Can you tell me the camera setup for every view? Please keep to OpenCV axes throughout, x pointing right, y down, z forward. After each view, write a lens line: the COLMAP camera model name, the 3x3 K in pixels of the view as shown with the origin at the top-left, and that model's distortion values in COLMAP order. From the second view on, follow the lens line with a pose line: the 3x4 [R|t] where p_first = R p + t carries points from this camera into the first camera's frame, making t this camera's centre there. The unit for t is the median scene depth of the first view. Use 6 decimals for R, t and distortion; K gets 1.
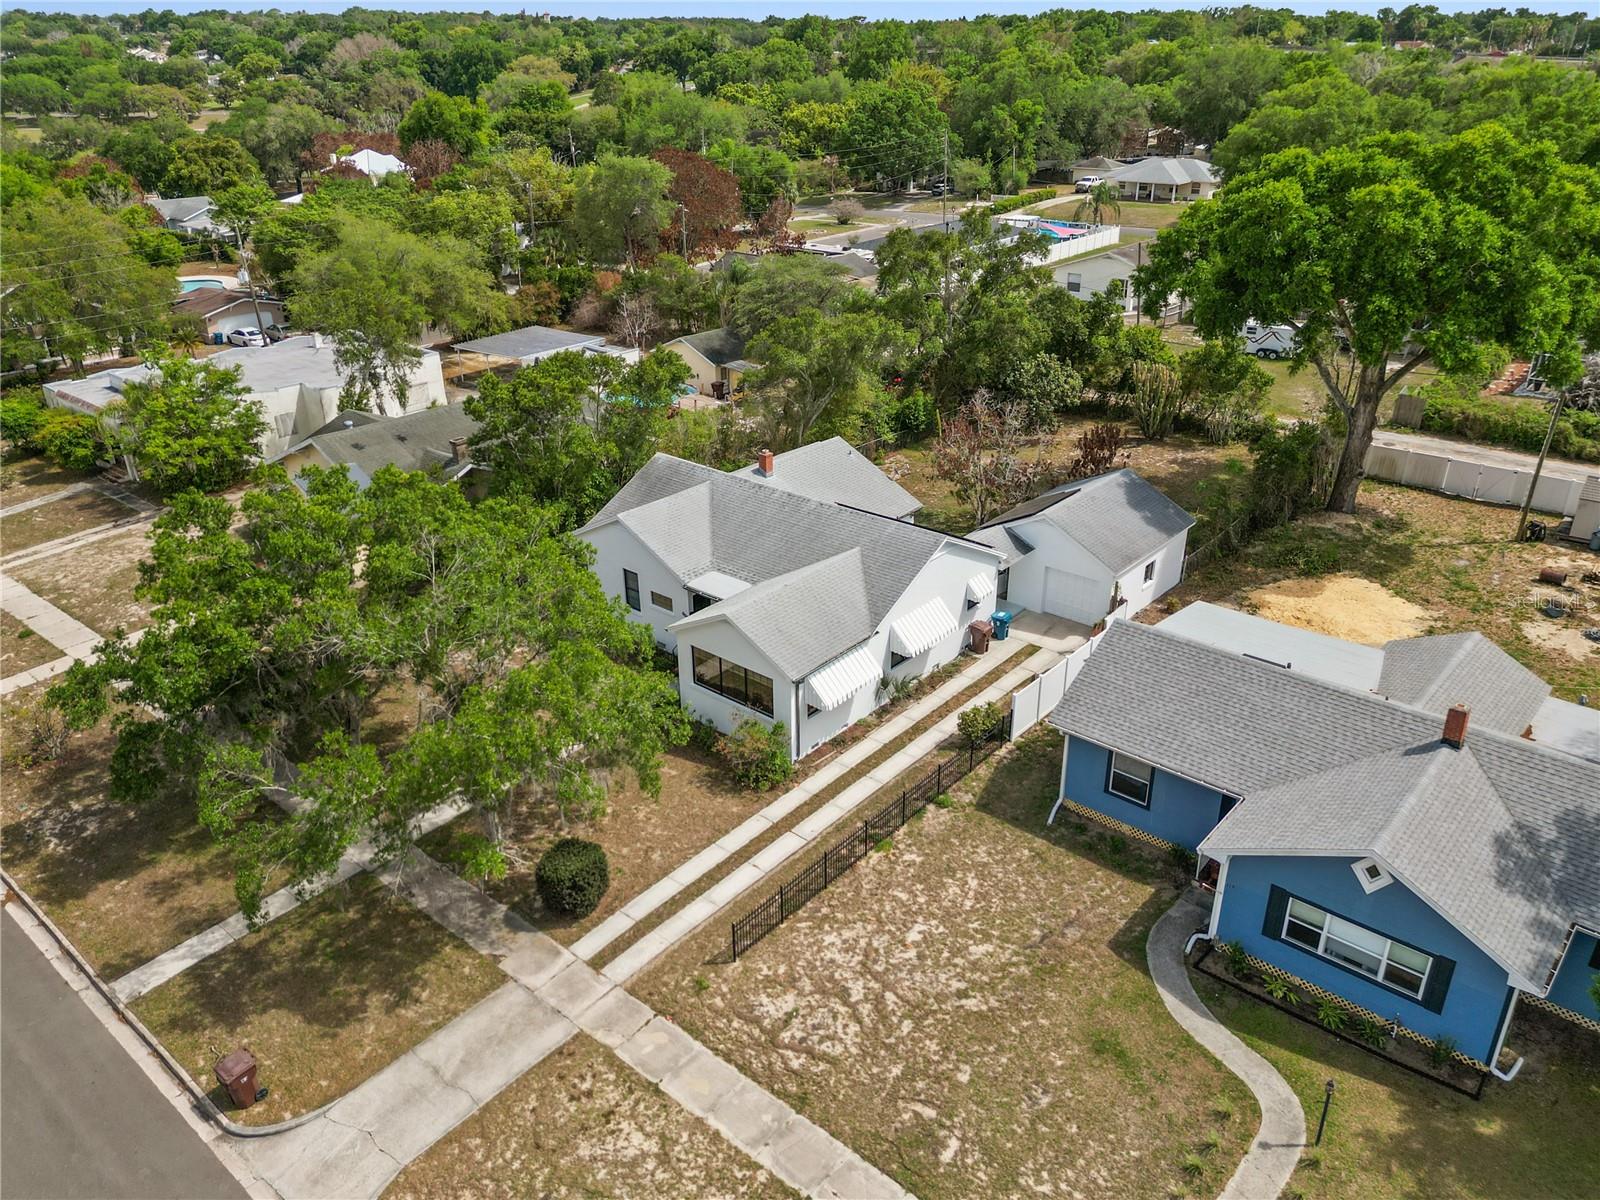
lens RADIAL K [[1165.5, 0, 794.4], [0, 1165.5, 599.8], [0, 0, 1]] dist [0.090903, -0.104713]
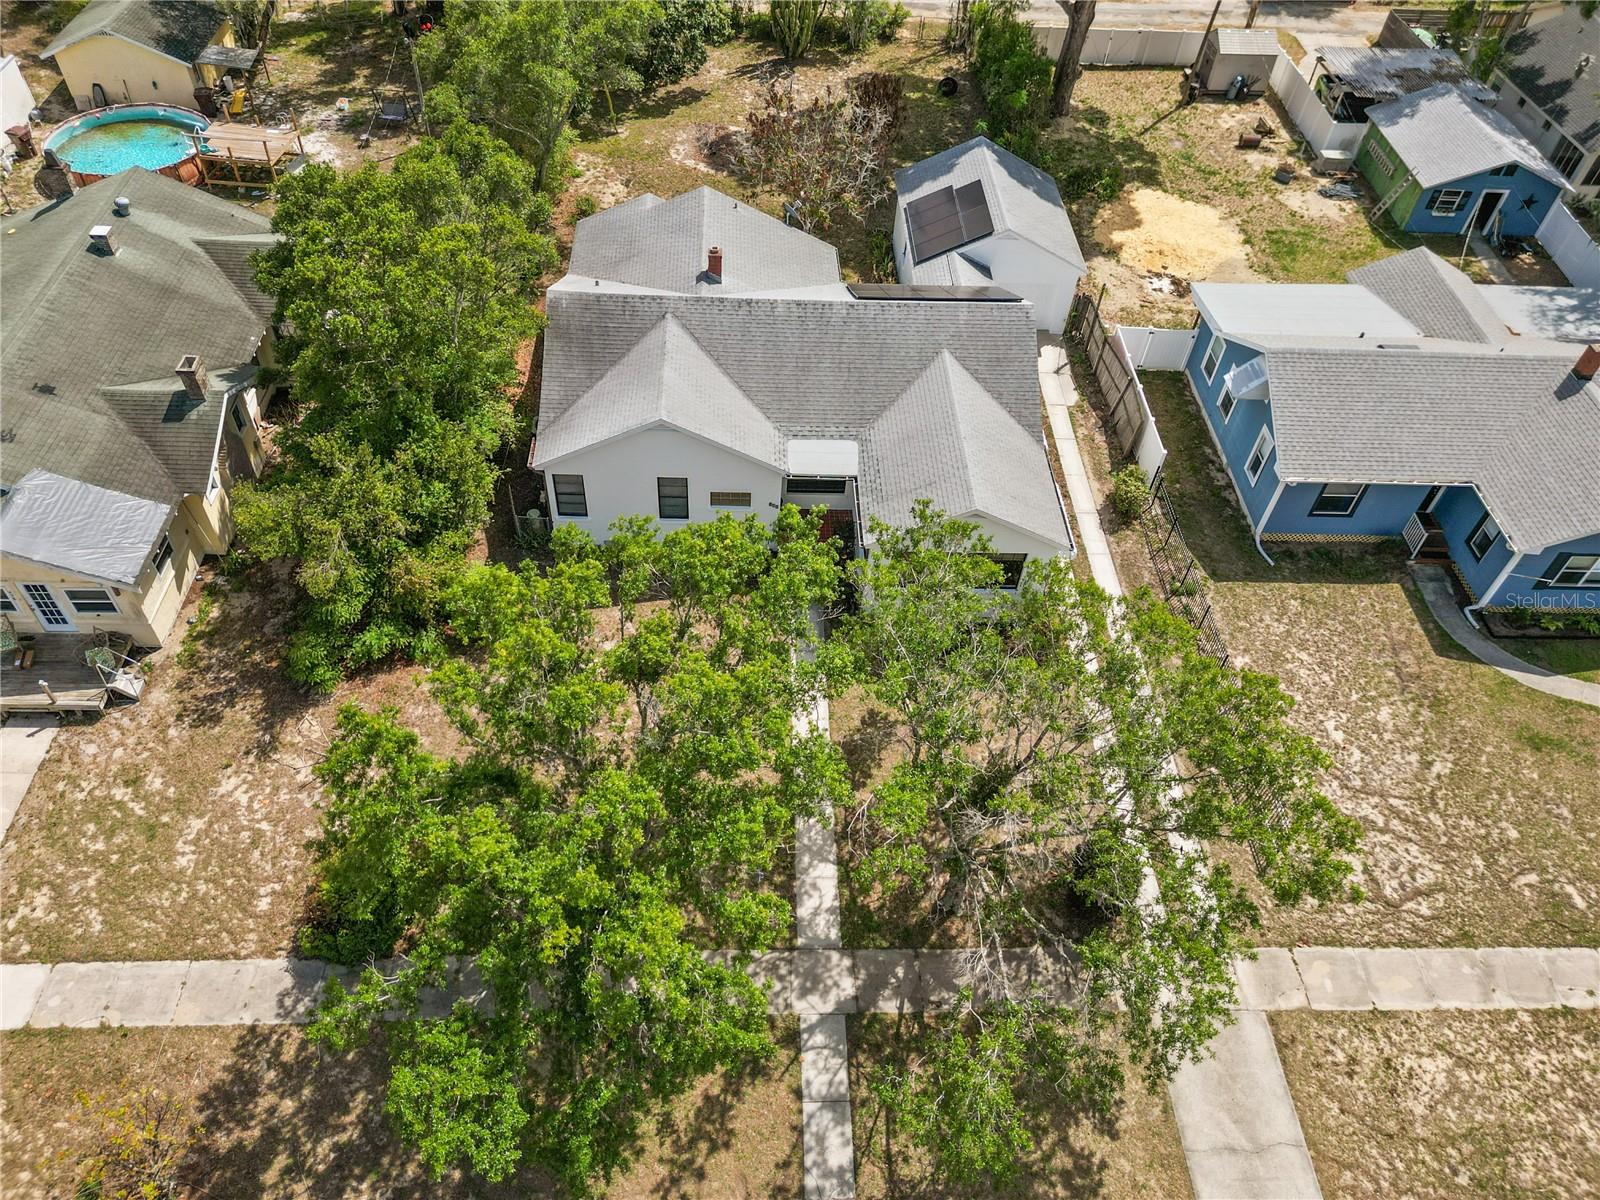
lens RADIAL K [[1120.1, 0, 800.0], [0, 1120.1, 600.0], [0, 0, 1]] dist [0.088989, -0.085507]
pose [[0.734275, -0.464746, 0.494825, -0.741271], [0.233998, 0.857517, 0.458160, -0.420513], [-0.637248, -0.220628, 0.738402, 0.618184]]
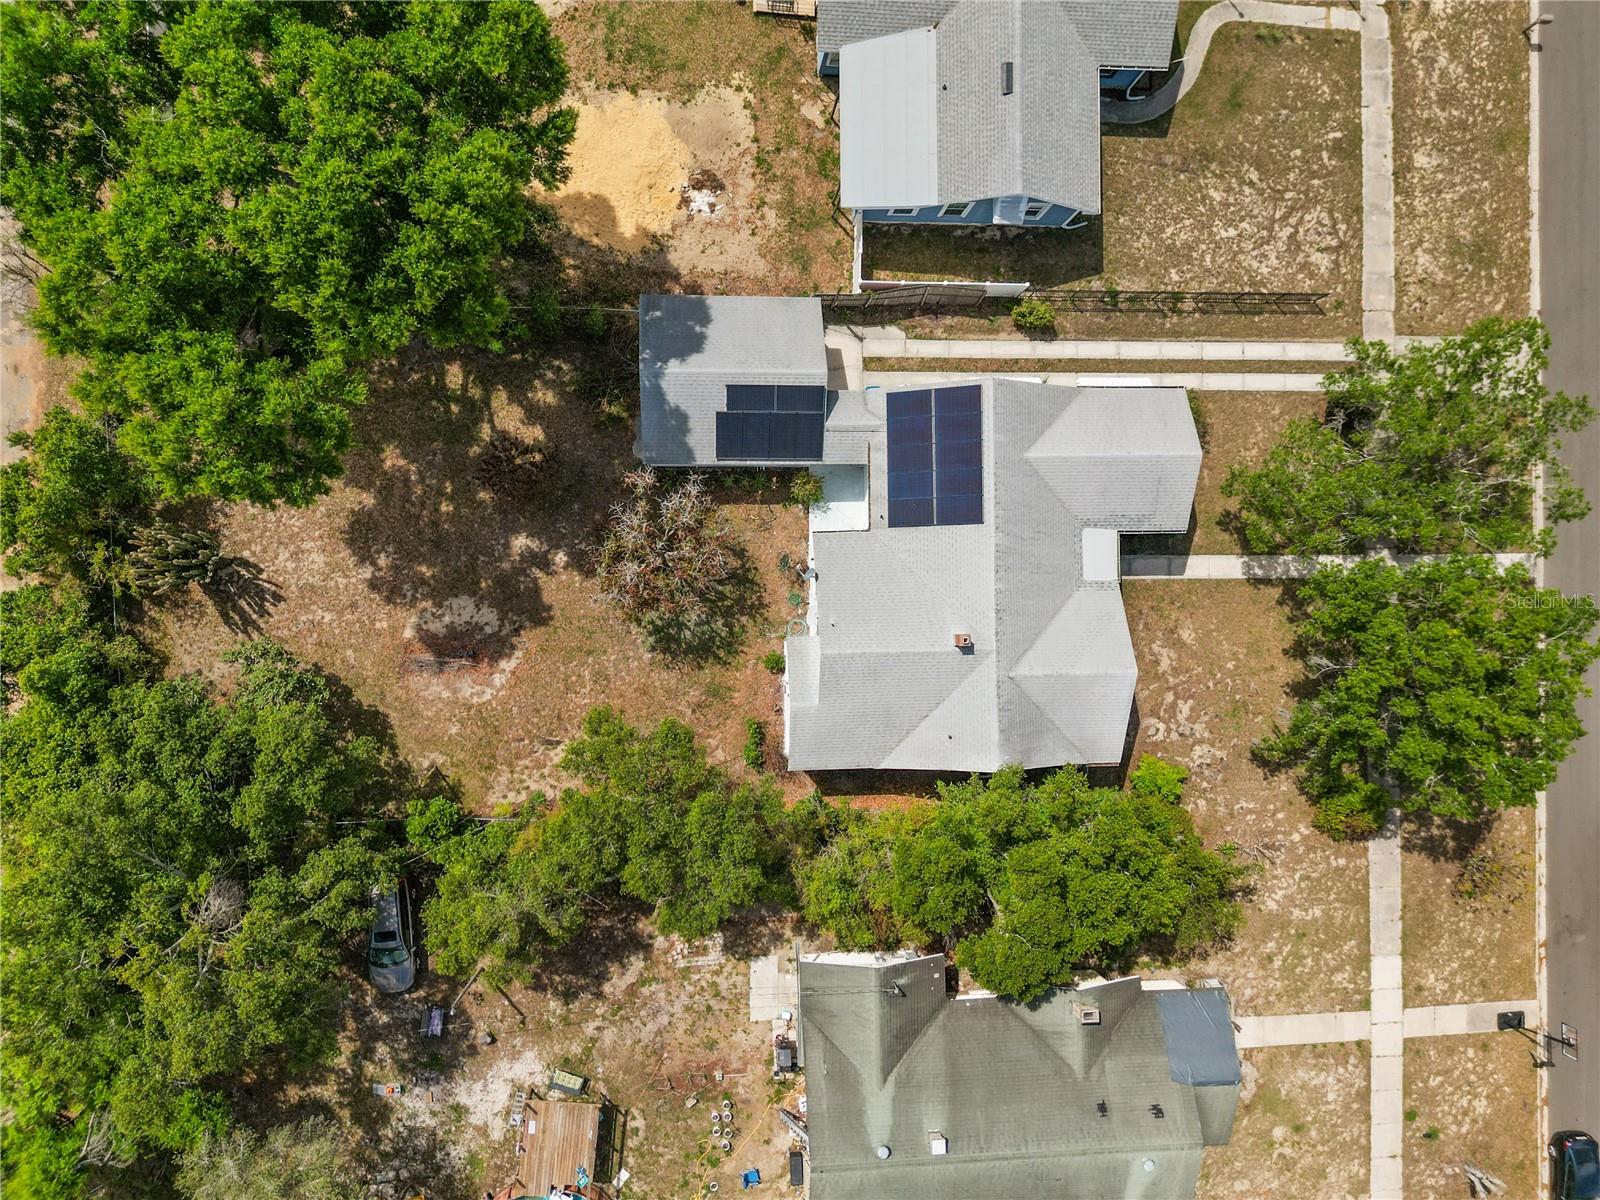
lens RADIAL K [[1120.1, 0, 800.0], [0, 1120.1, 600.0], [0, 0, 1]] dist [0.088989, -0.085507]
pose [[-0.660119, -0.749134, -0.055143, 0.216179], [0.227908, -0.269694, 0.935587, -1.586407], [-0.715752, 0.605031, 0.348763, 1.263546]]
